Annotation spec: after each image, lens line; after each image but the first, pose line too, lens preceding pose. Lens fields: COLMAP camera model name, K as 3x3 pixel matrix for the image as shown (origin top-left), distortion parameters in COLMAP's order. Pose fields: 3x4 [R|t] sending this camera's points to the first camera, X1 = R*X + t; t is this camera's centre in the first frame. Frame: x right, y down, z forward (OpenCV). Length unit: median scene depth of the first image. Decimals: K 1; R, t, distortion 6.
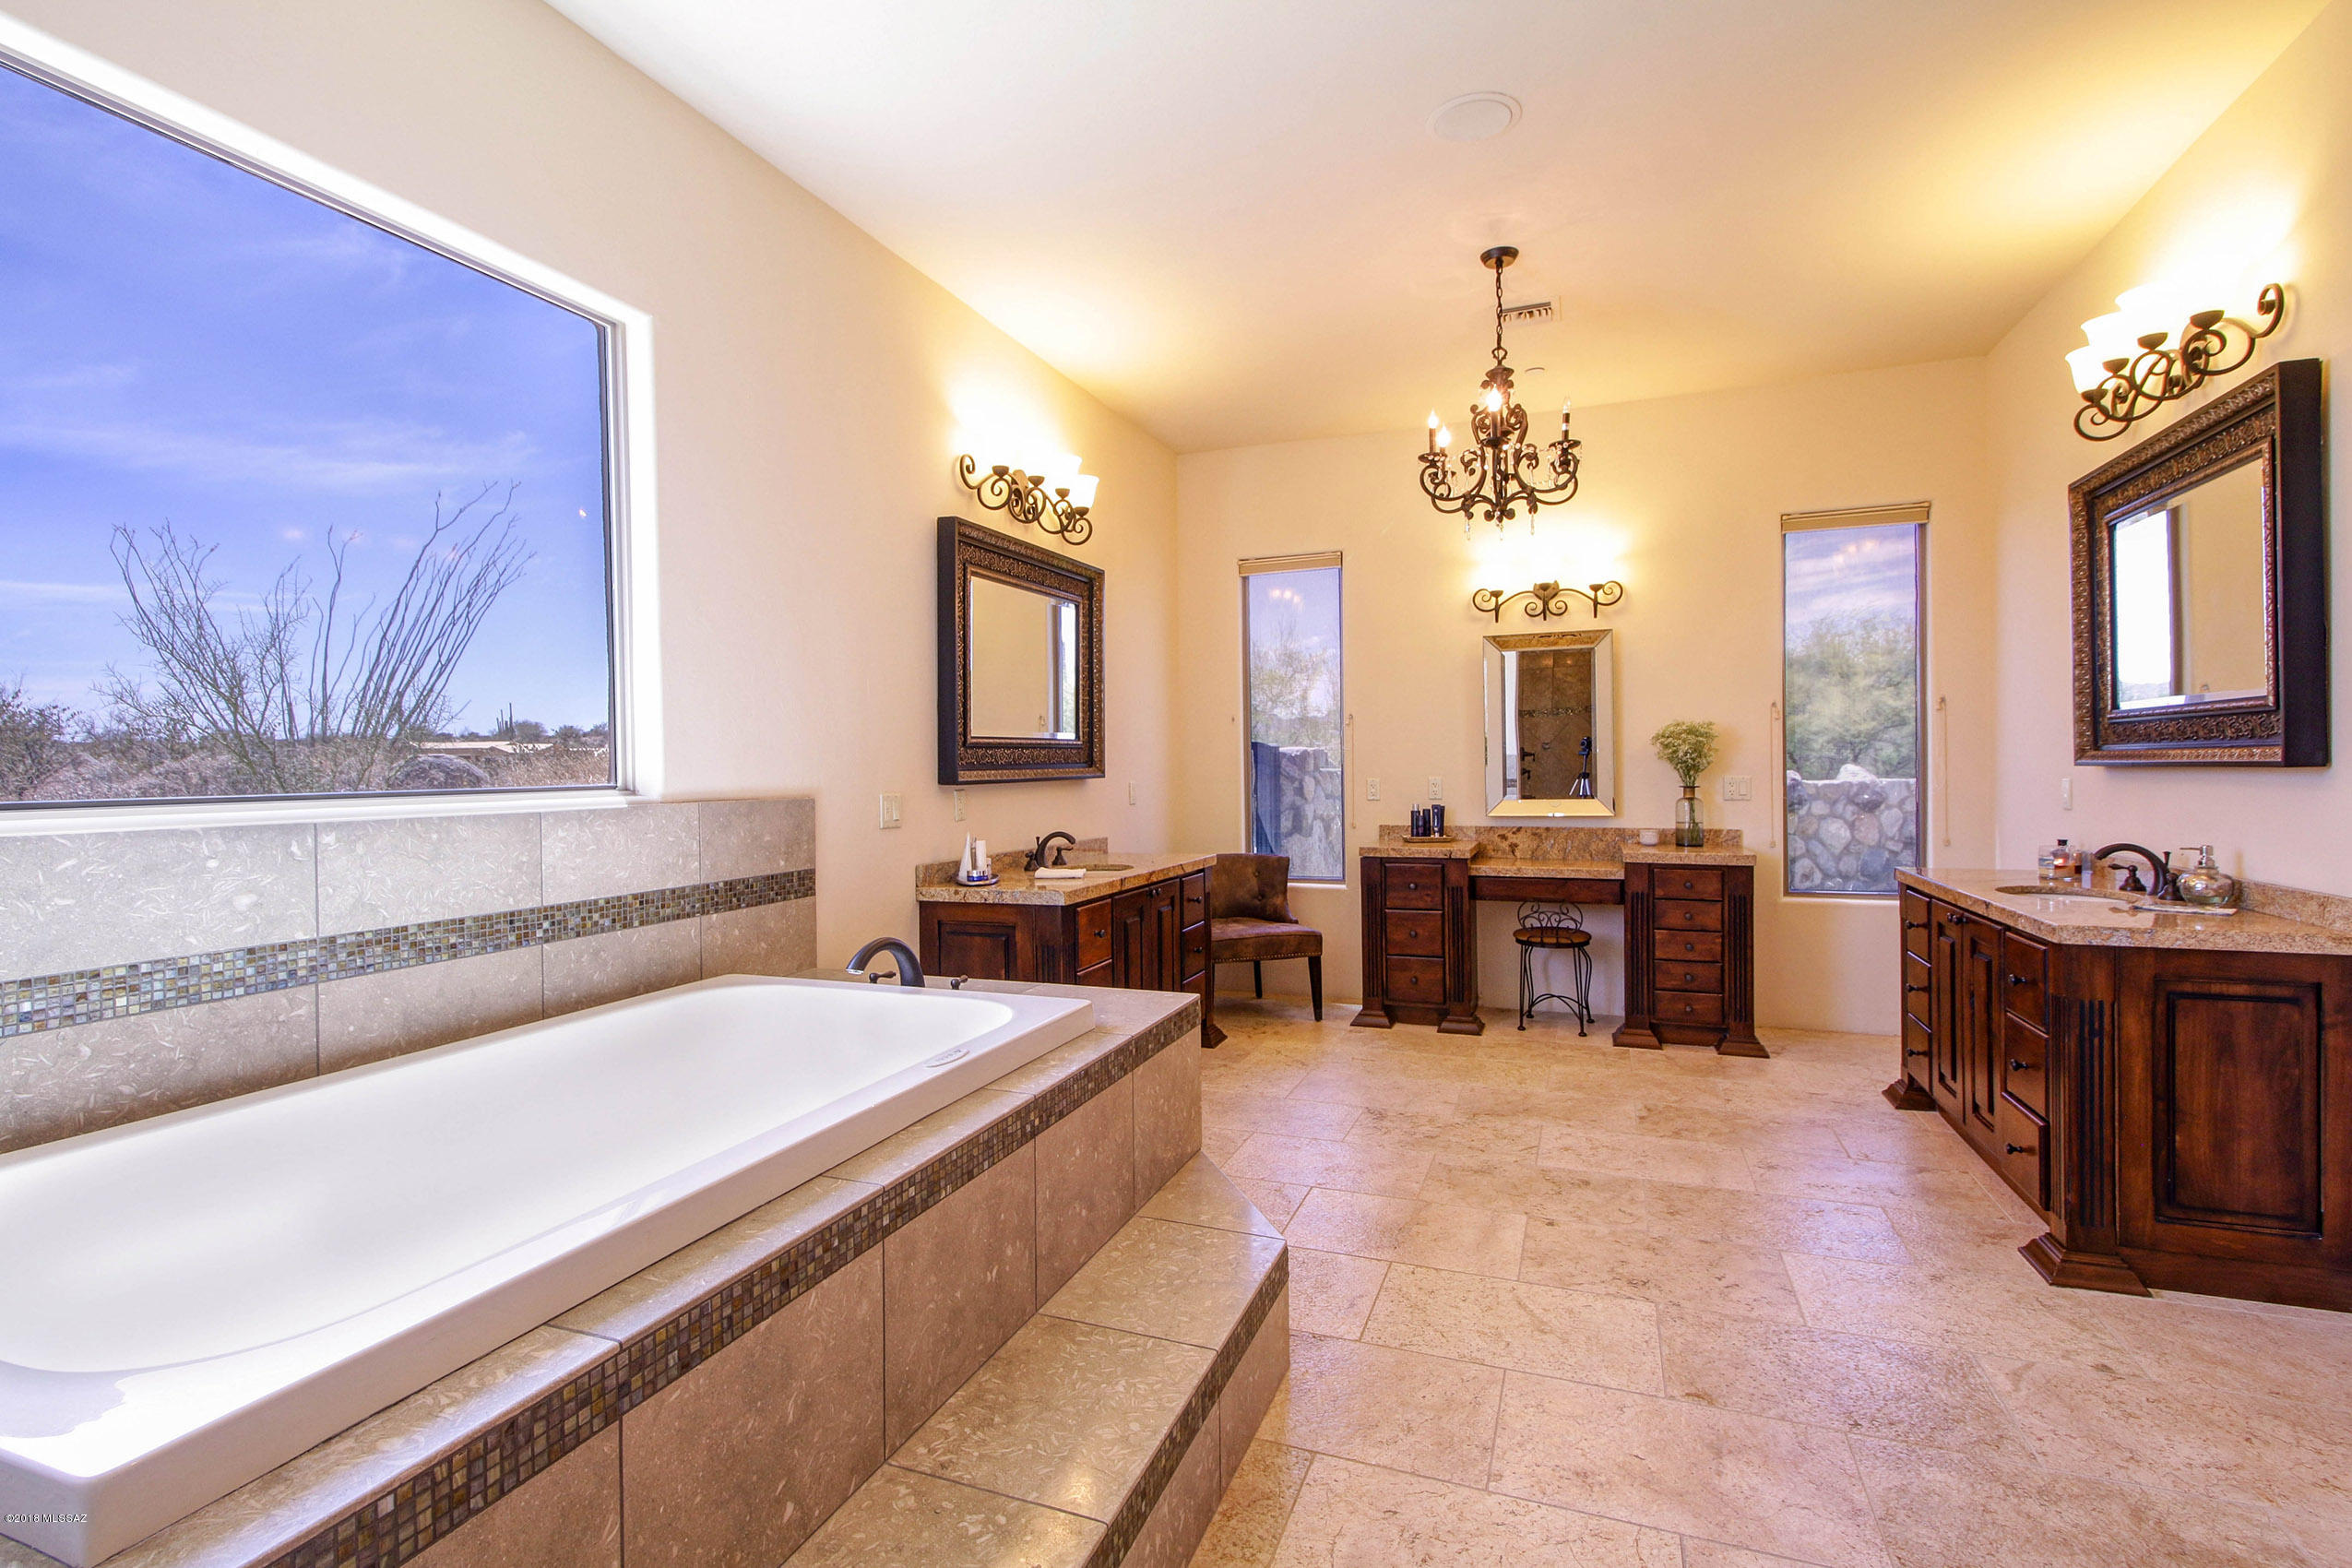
lens RADIAL K [[1075.6, 0, 1184.9], [0, 1075.6, 775.0], [0, 0, 1]] dist [0.023063, -0.010378]
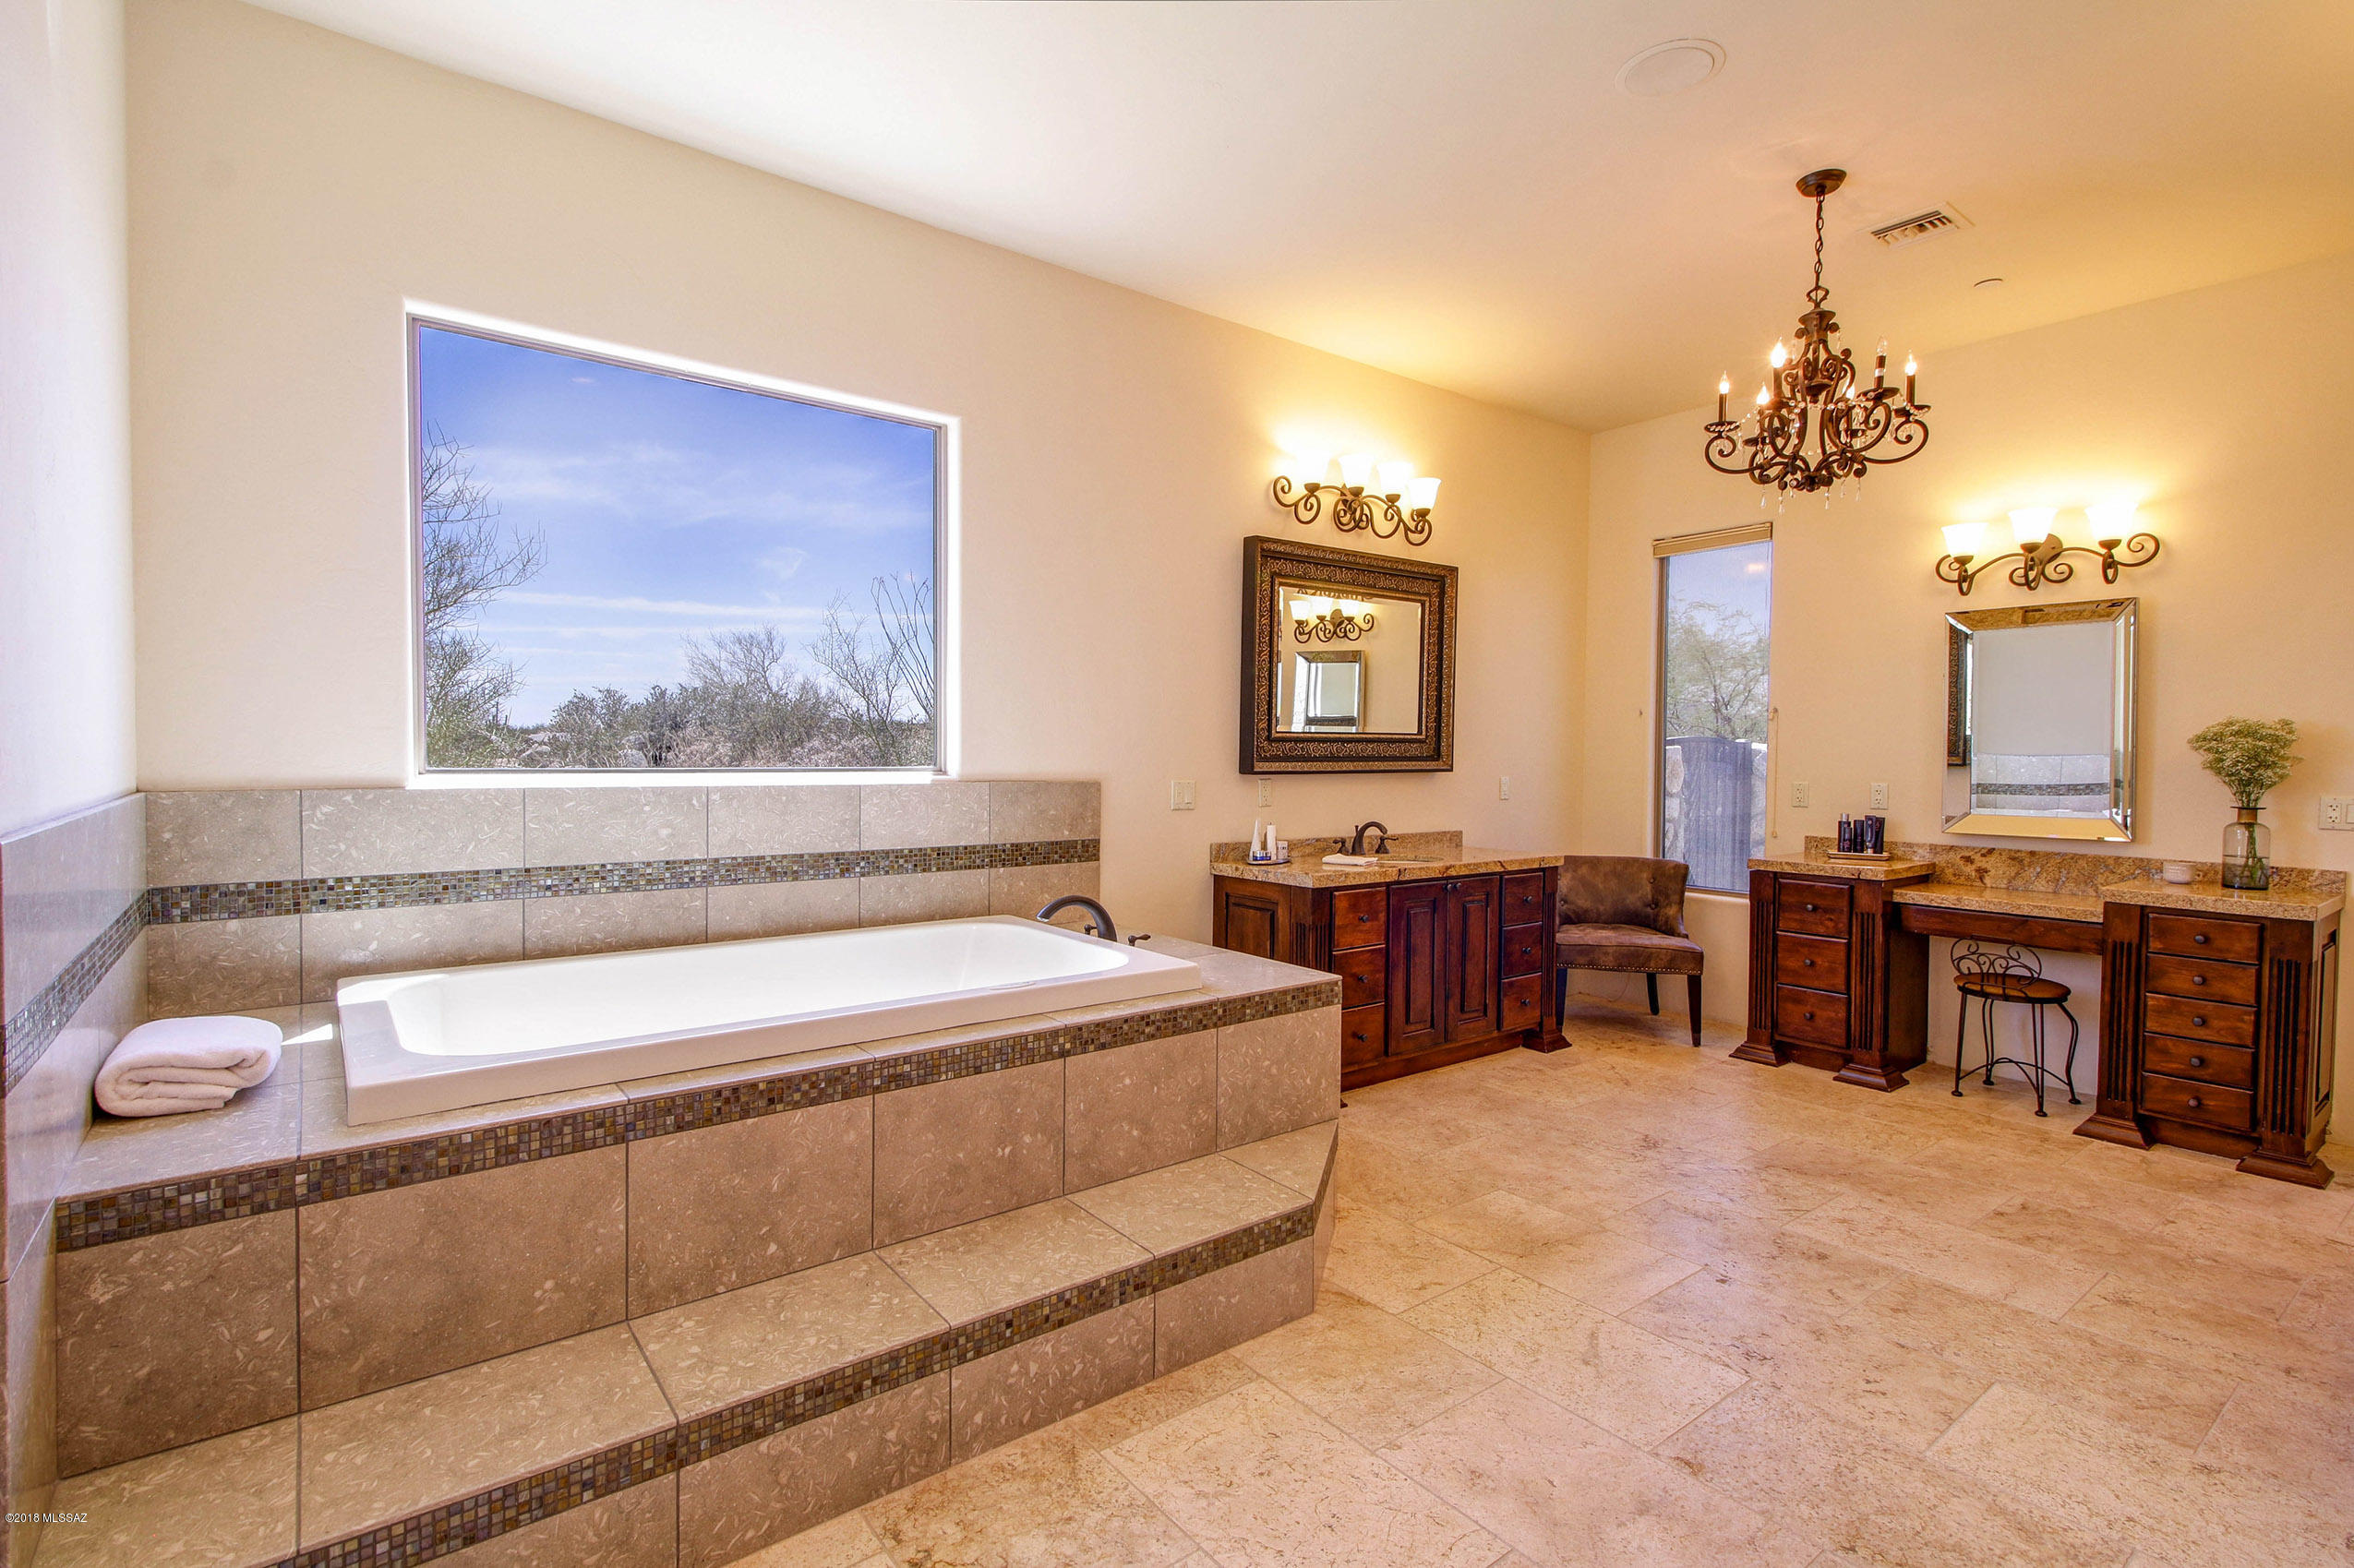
lens RADIAL K [[1076.3, 0, 1192.5], [0, 1076.3, 776.1], [0, 0, 1]] dist [0.023063, -0.010378]
pose [[0.862348, 0.031782, -0.505318, 0.299119], [-0.025264, 0.999486, 0.019747, -0.009746], [0.505686, -0.004262, 0.862707, -0.002781]]
